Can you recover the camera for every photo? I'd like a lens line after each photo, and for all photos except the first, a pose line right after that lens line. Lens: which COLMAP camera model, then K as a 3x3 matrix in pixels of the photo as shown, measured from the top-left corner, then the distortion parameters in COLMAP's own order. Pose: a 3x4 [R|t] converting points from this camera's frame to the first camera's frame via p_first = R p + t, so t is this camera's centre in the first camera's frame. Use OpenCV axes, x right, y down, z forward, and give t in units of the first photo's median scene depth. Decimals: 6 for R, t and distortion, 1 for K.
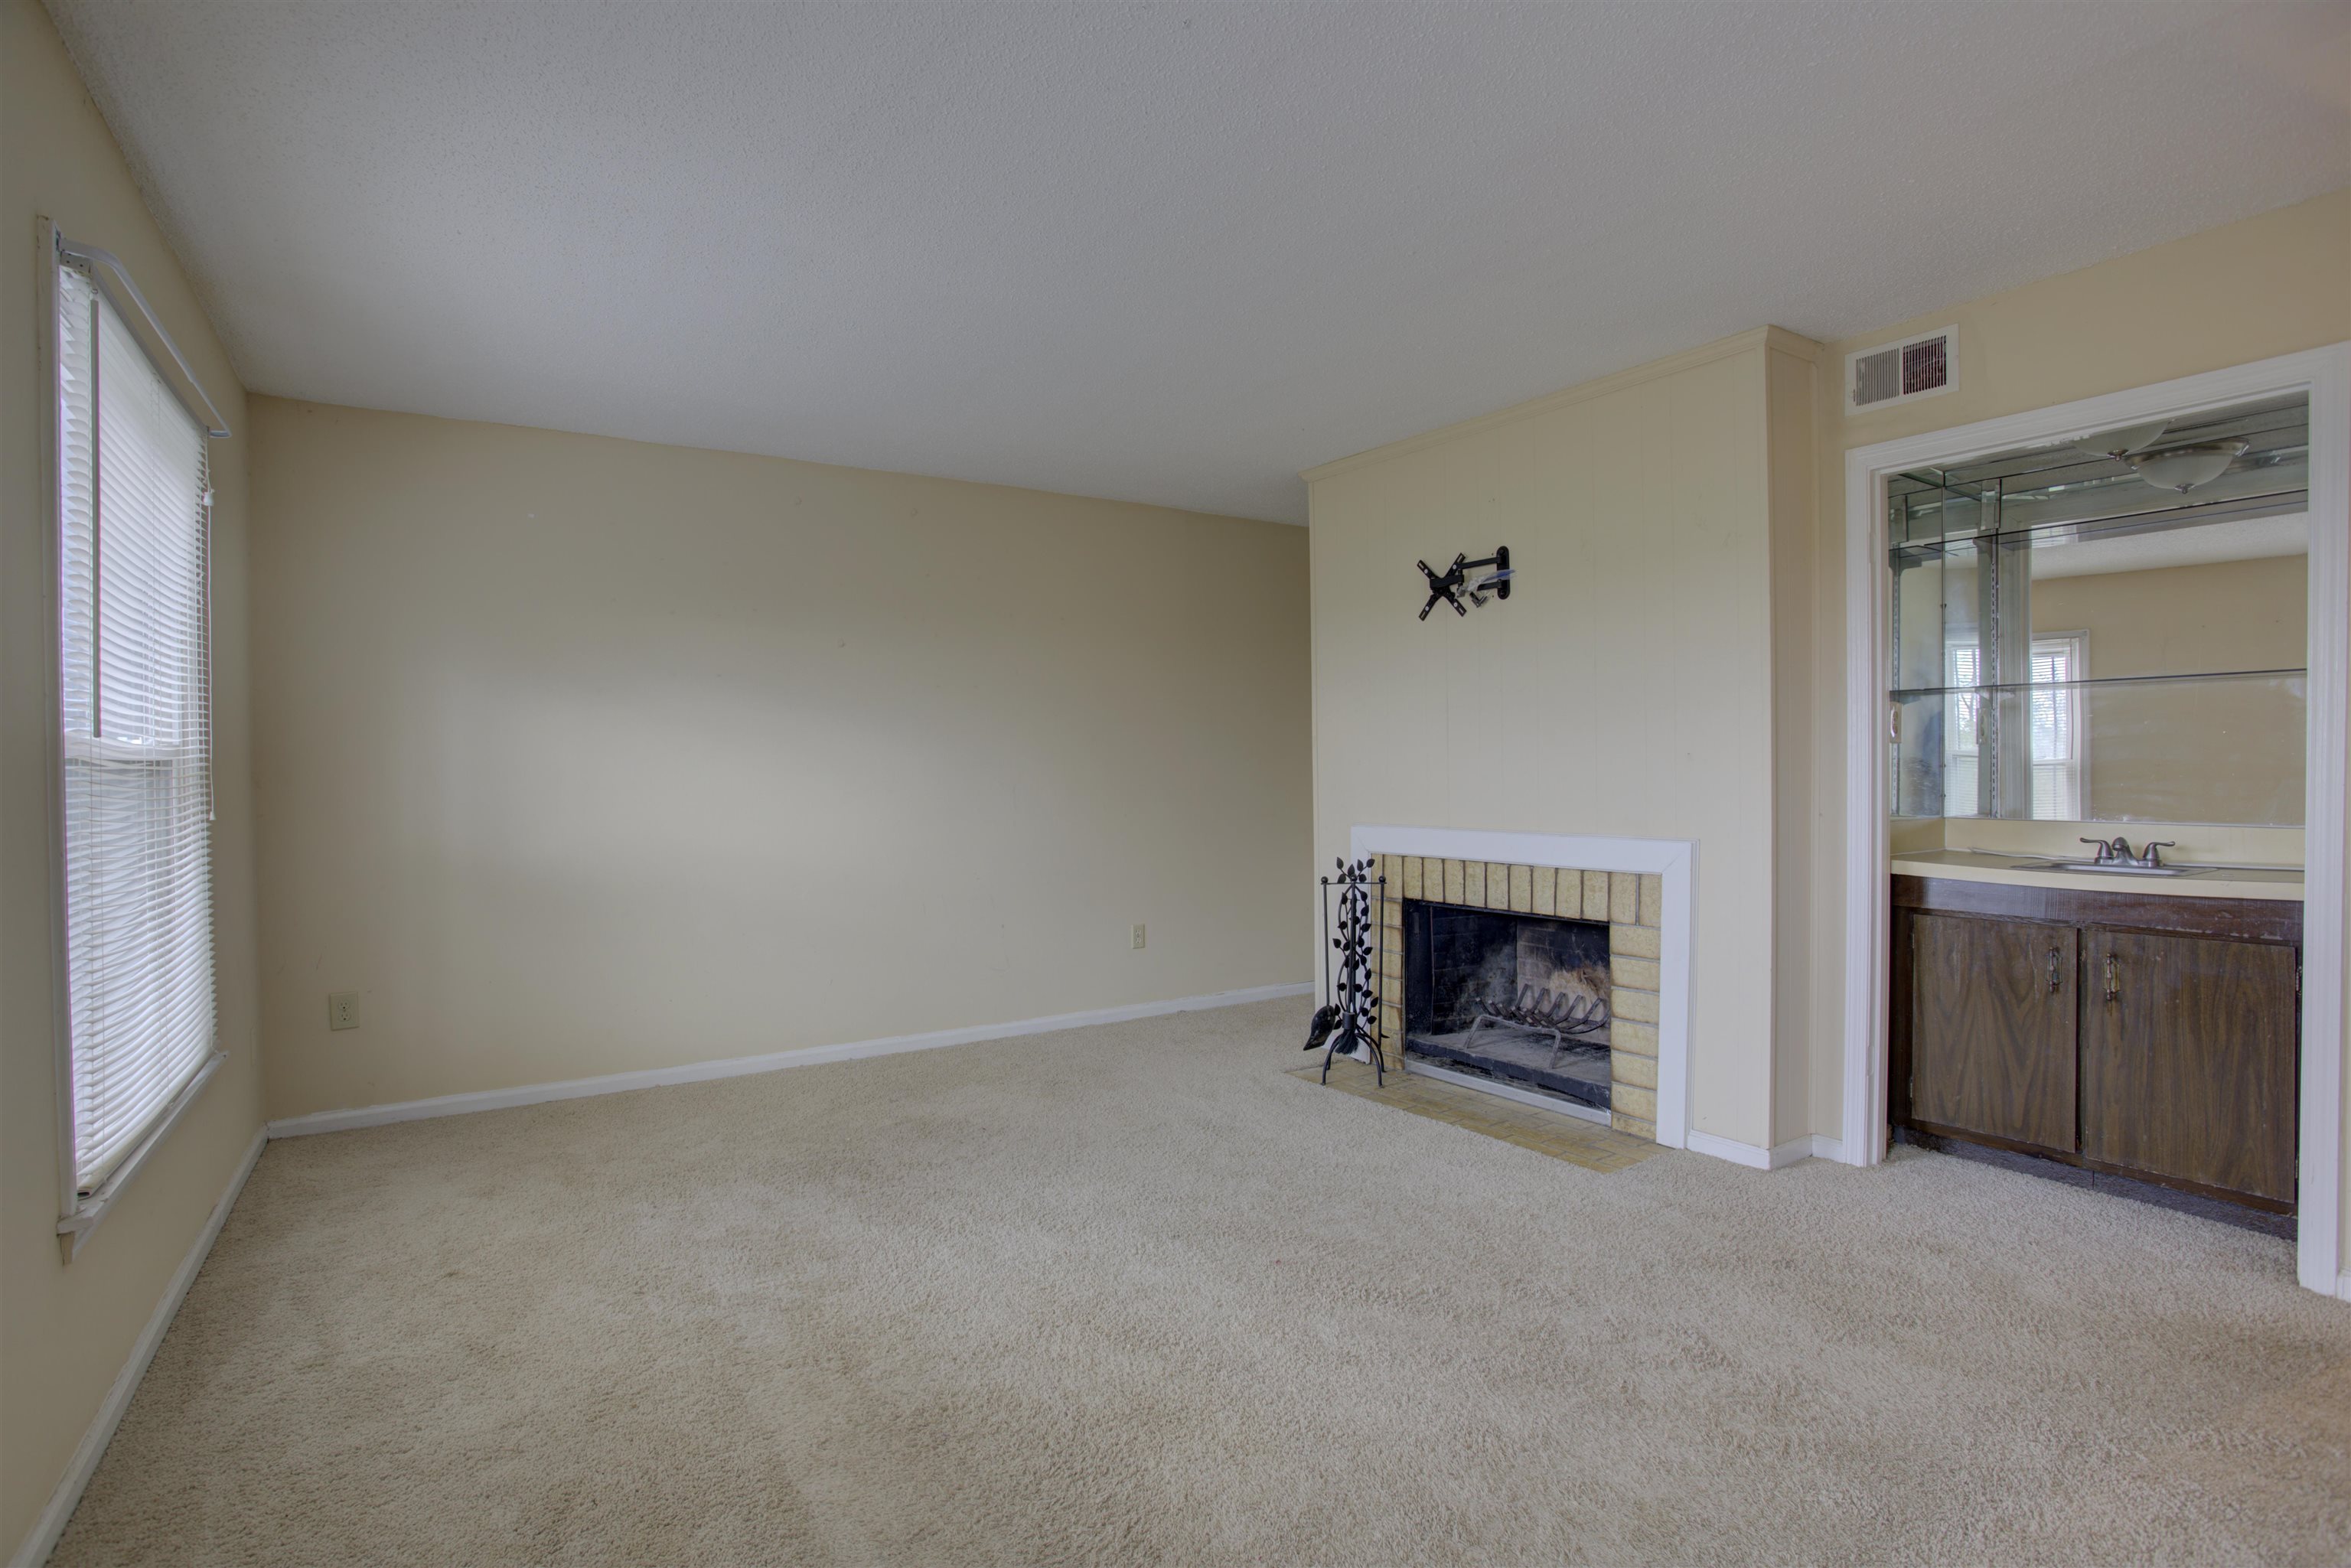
lens RADIAL K [[1135.2, 0, 1180.9], [0, 1135.2, 784.6], [0, 0, 1]] dist [-0.017860, 0.000390]
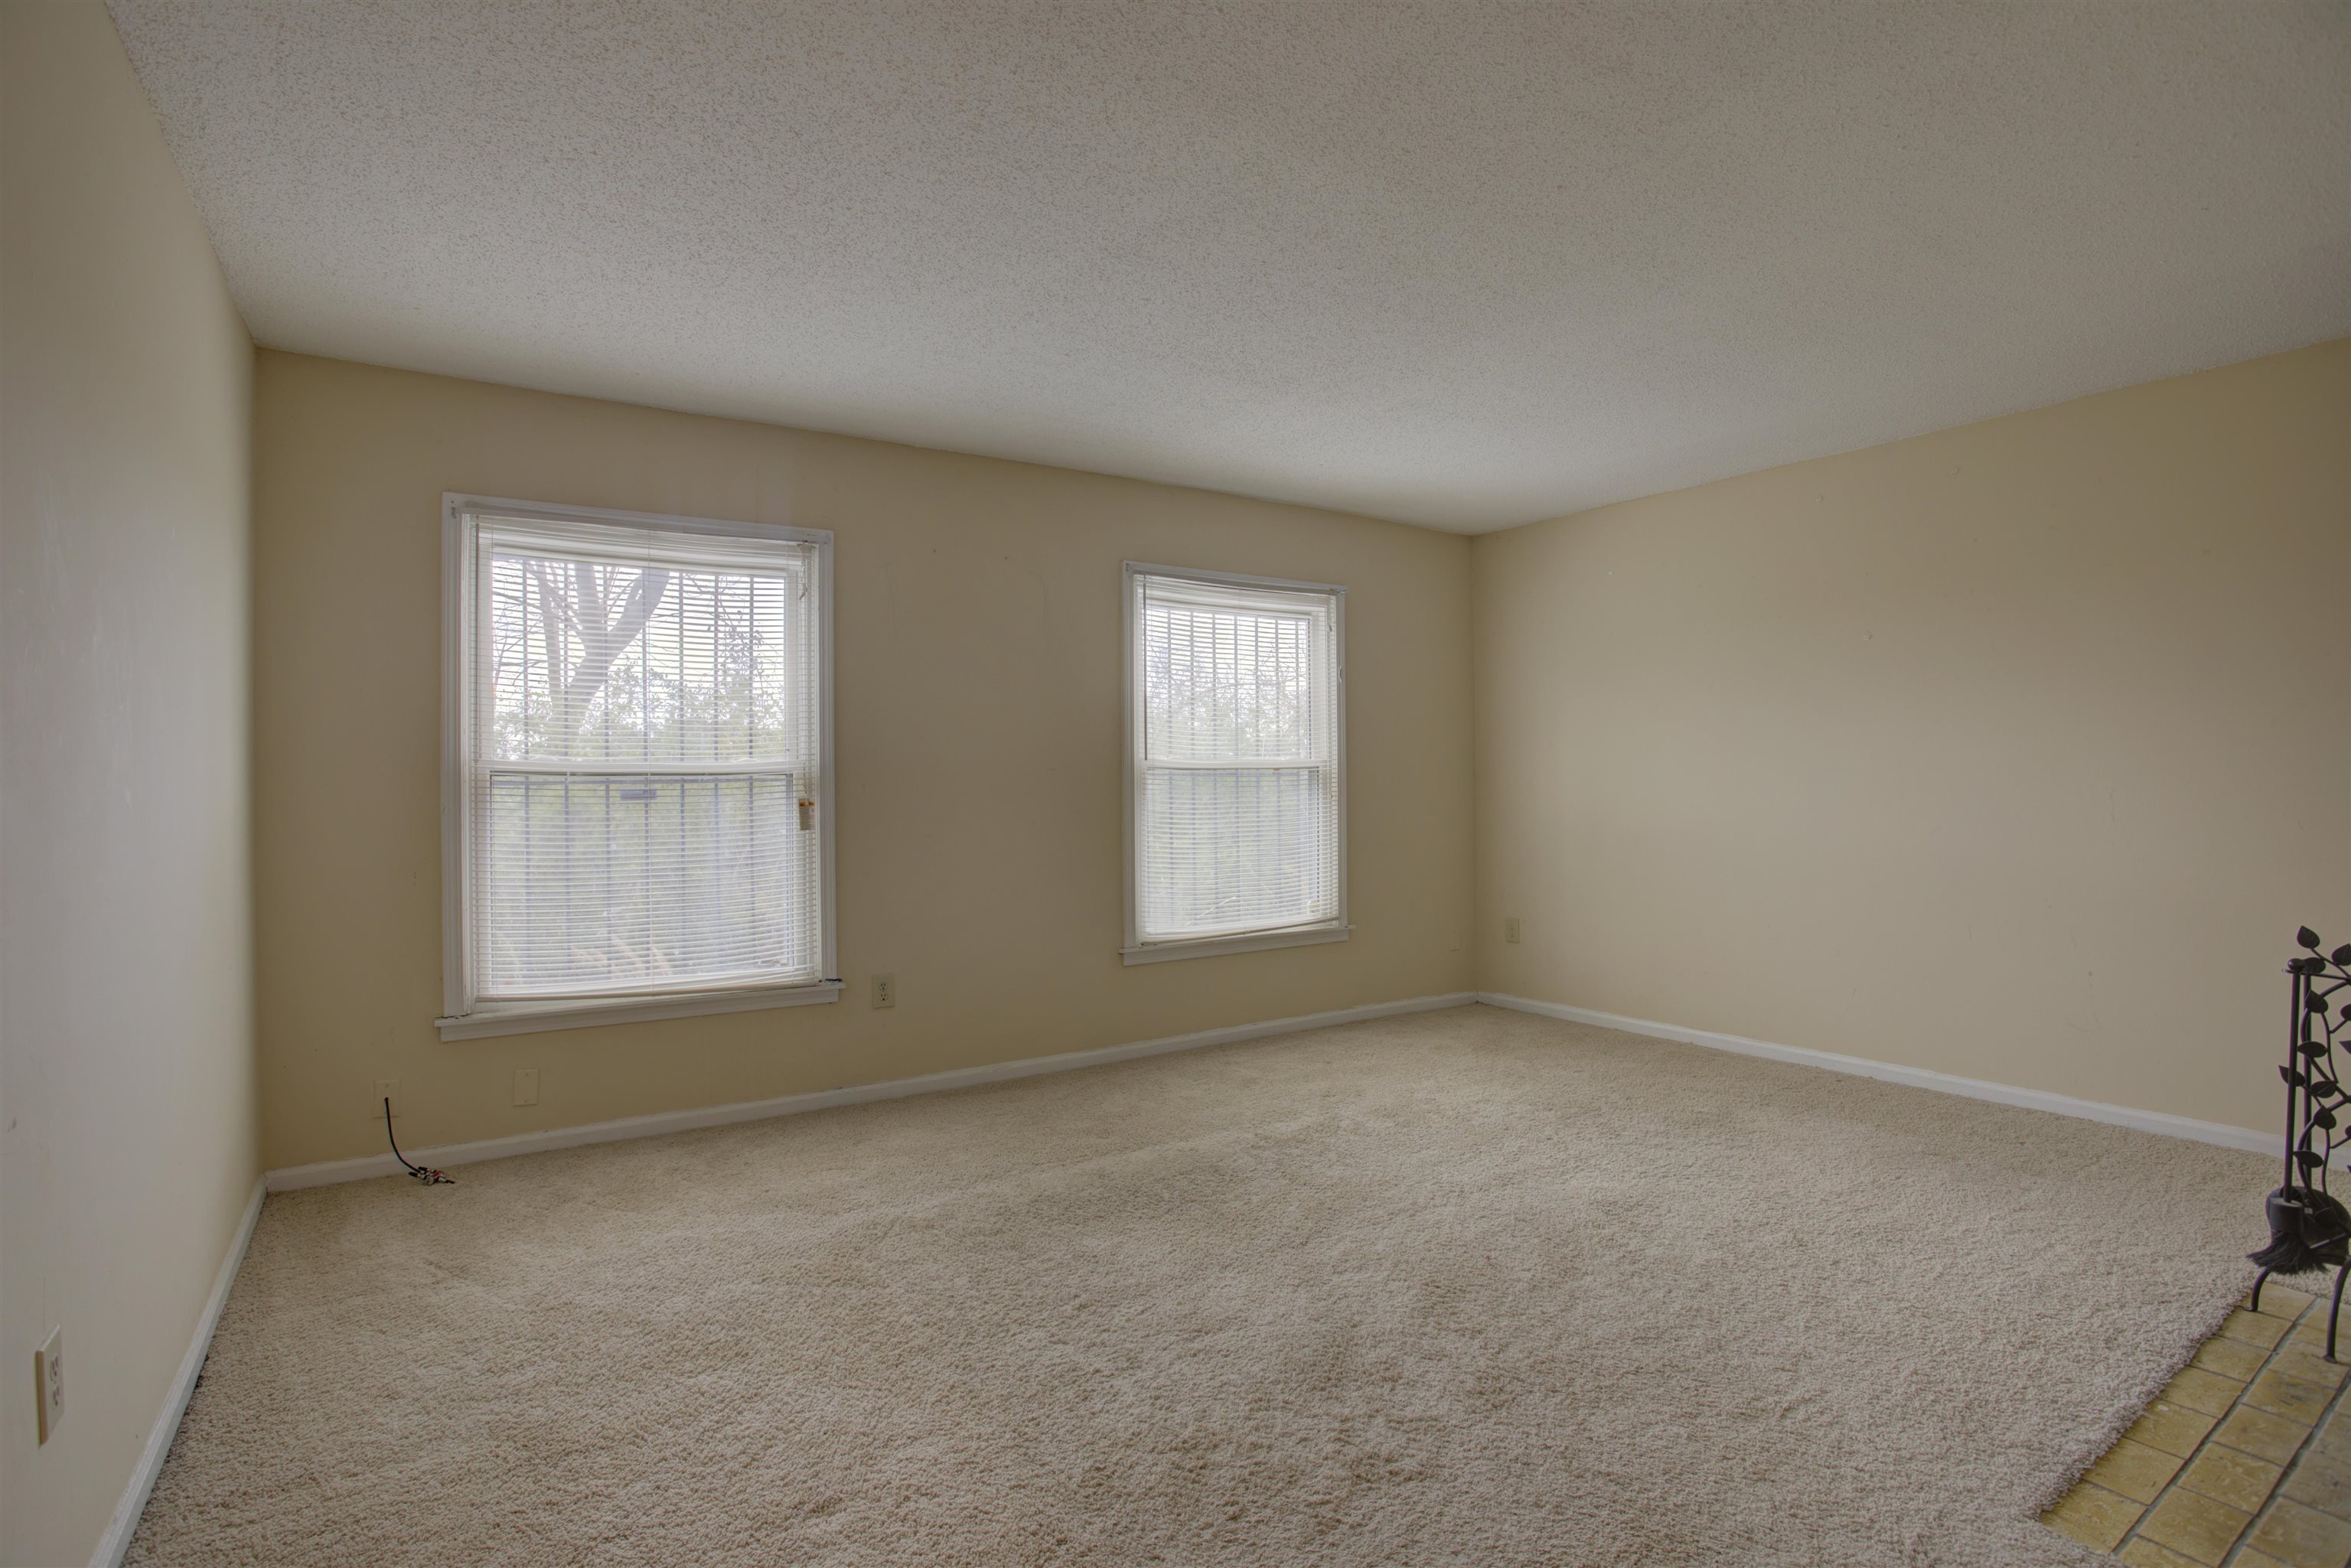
lens RADIAL K [[1135.2, 0, 1180.5], [0, 1135.2, 789.0], [0, 0, 1]] dist [-0.017860, 0.000390]
pose [[0.025655, 0.011360, -0.999606, 0.935045], [-0.000612, 0.999935, 0.011348, -0.013754], [0.999671, 0.000321, 0.025660, 0.589801]]
